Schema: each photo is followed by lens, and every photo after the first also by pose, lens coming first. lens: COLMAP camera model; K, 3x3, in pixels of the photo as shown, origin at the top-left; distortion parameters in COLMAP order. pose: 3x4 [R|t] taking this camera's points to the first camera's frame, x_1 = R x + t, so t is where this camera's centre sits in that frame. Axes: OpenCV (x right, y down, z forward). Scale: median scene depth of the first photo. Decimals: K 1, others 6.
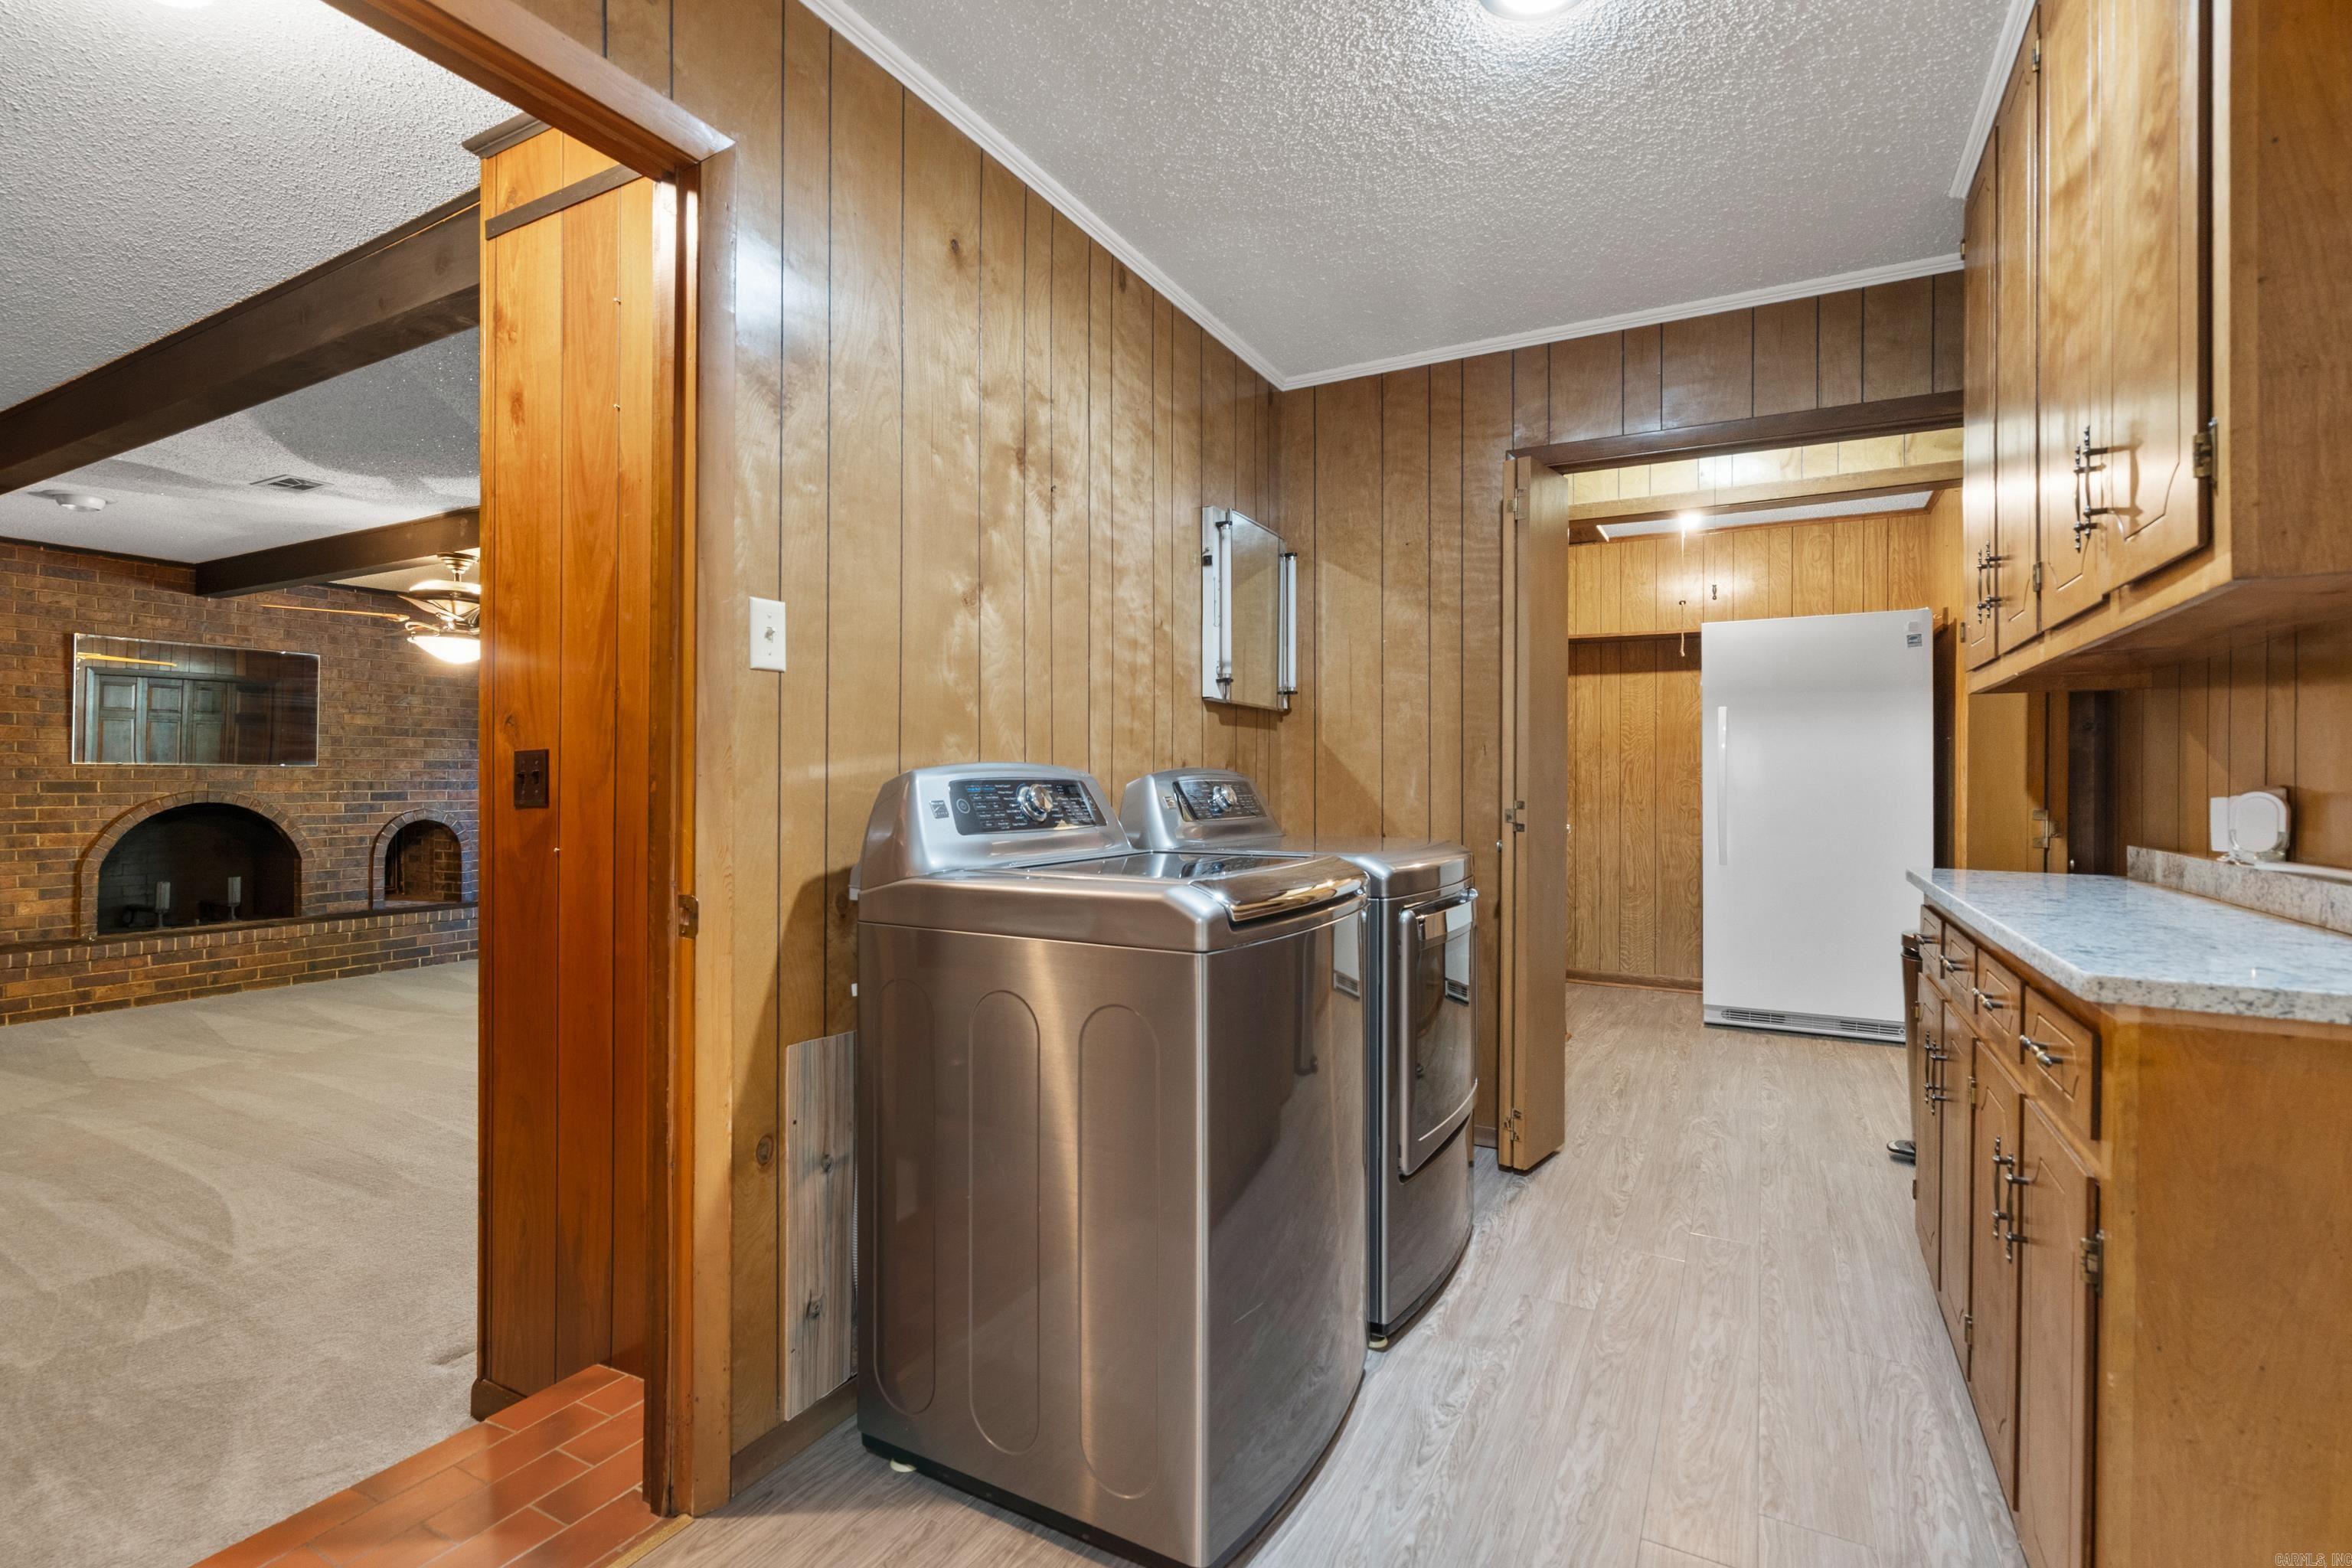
lens RADIAL K [[1077.2, 0, 1192.8], [0, 1077.2, 791.4], [0, 0, 1]] dist [-0.004719, 0.001105]
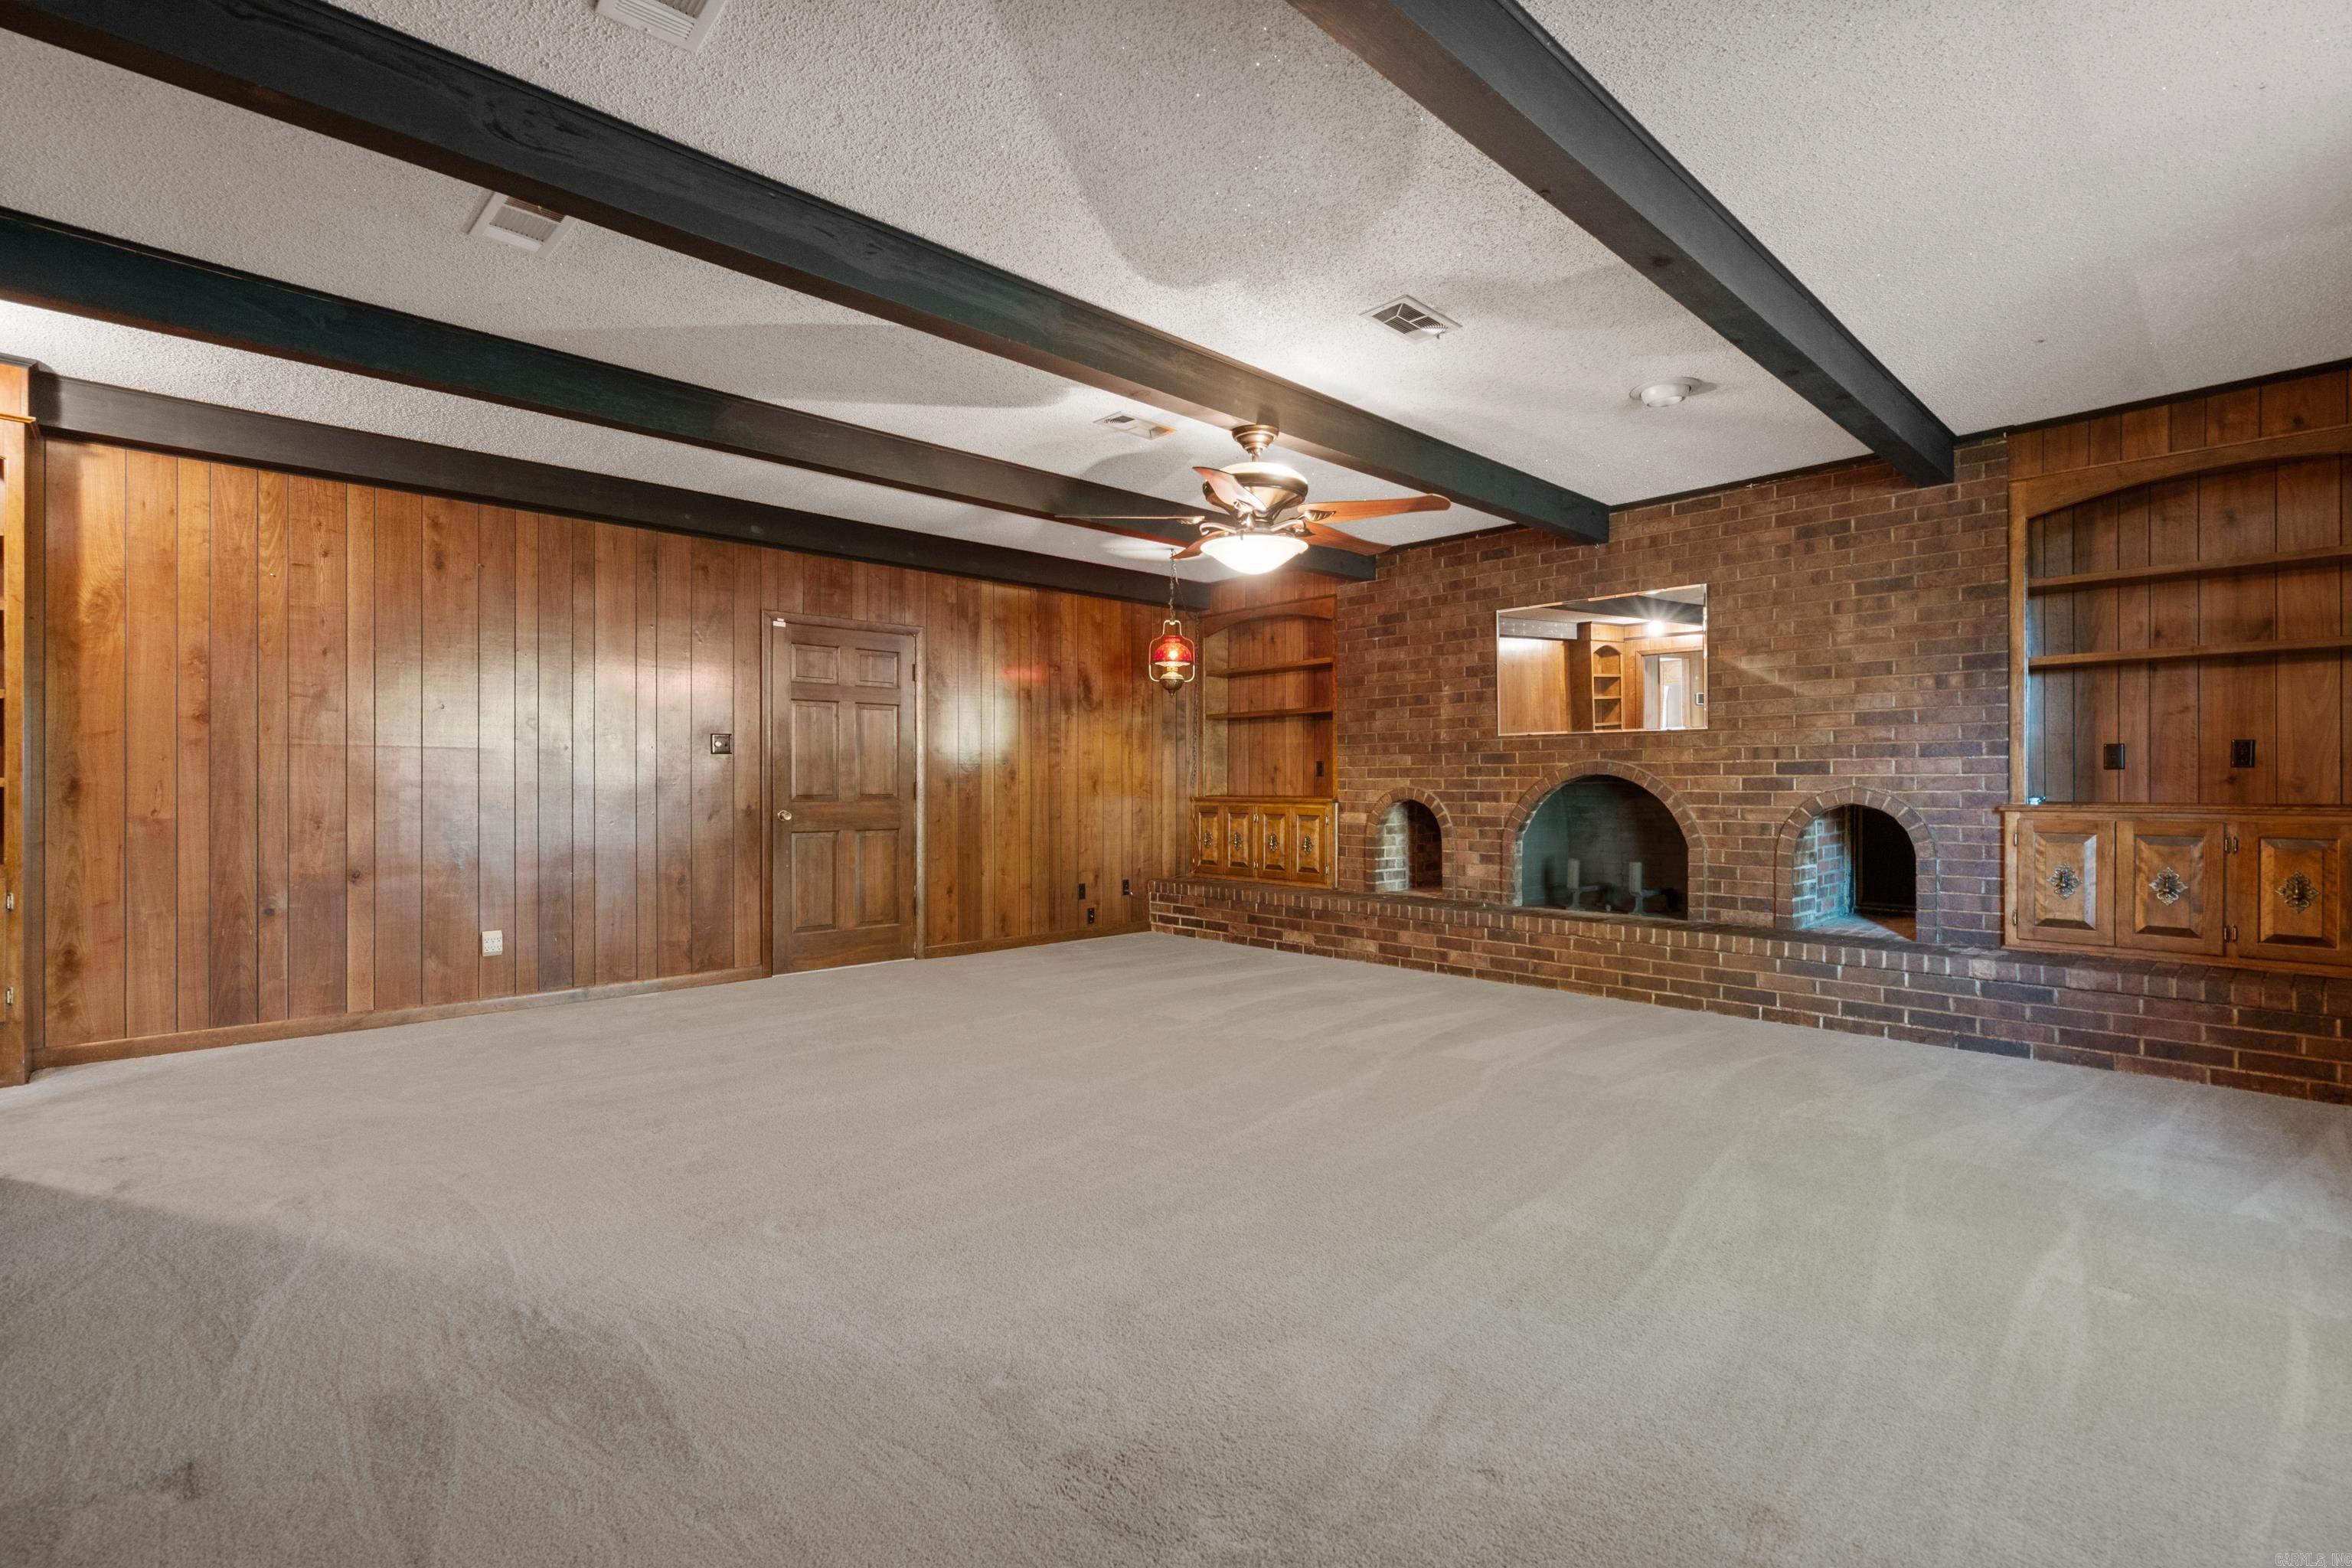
lens RADIAL K [[1077.2, 0, 1169.7], [0, 1077.2, 792.7], [0, 0, 1]] dist [-0.004719, 0.001105]
pose [[-0.327313, -0.002407, -0.944913, 0.025051], [-0.017850, 0.999834, 0.003636, 0.018269], [0.944748, 0.018057, -0.327301, 0.610856]]
